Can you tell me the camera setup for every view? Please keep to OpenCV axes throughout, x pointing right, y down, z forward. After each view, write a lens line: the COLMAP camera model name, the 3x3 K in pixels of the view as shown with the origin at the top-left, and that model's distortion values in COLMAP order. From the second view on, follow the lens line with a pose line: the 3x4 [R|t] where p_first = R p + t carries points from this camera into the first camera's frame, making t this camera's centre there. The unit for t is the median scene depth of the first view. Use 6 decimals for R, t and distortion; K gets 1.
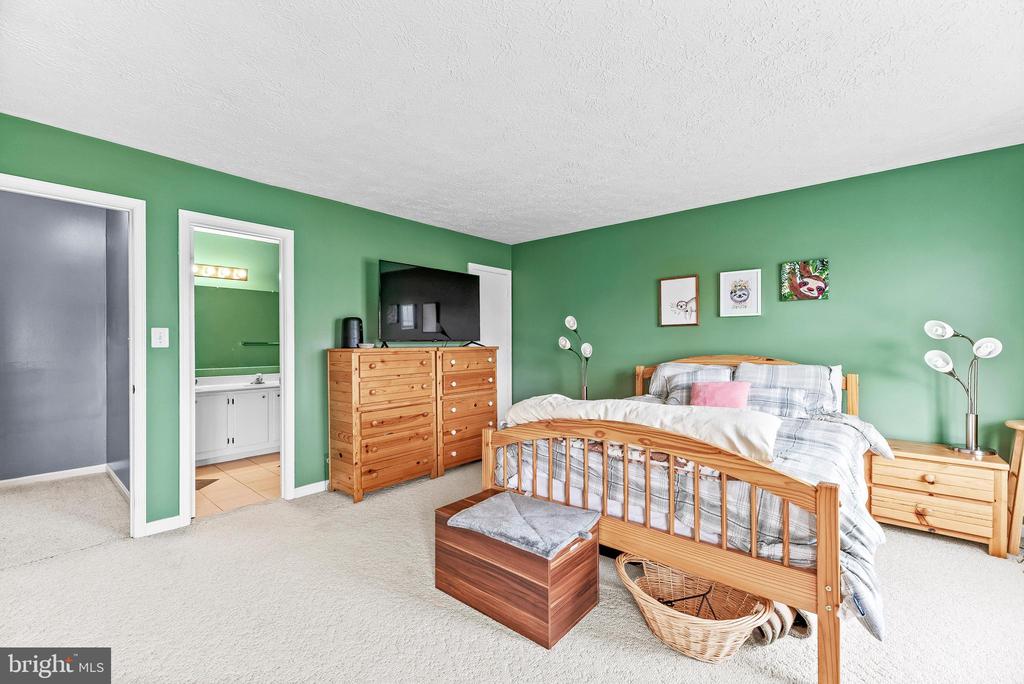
lens RADIAL K [[418.5, 0, 505.3], [0, 418.5, 343.5], [0, 0, 1]] dist [-0.006504, -0.000188]
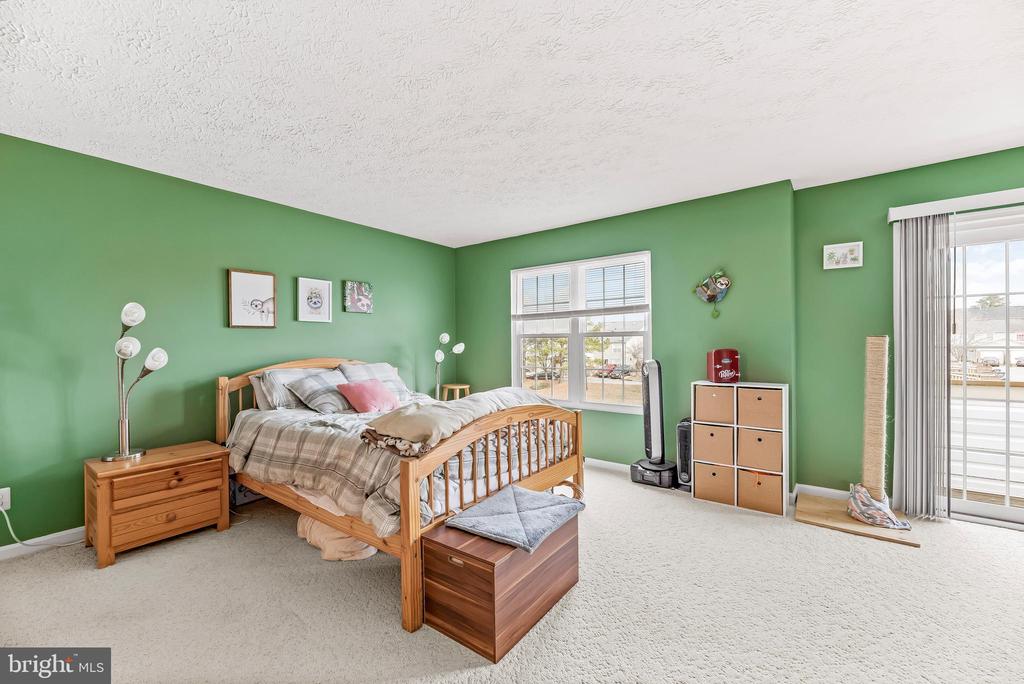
lens RADIAL K [[418.5, 0, 505.8], [0, 418.5, 343.5], [0, 0, 1]] dist [-0.006504, -0.000188]
pose [[-0.061490, 0.009686, 0.998061, -0.556479], [0.011685, 0.999891, -0.008984, 0.005056], [-0.998039, 0.011109, -0.061597, 0.614236]]
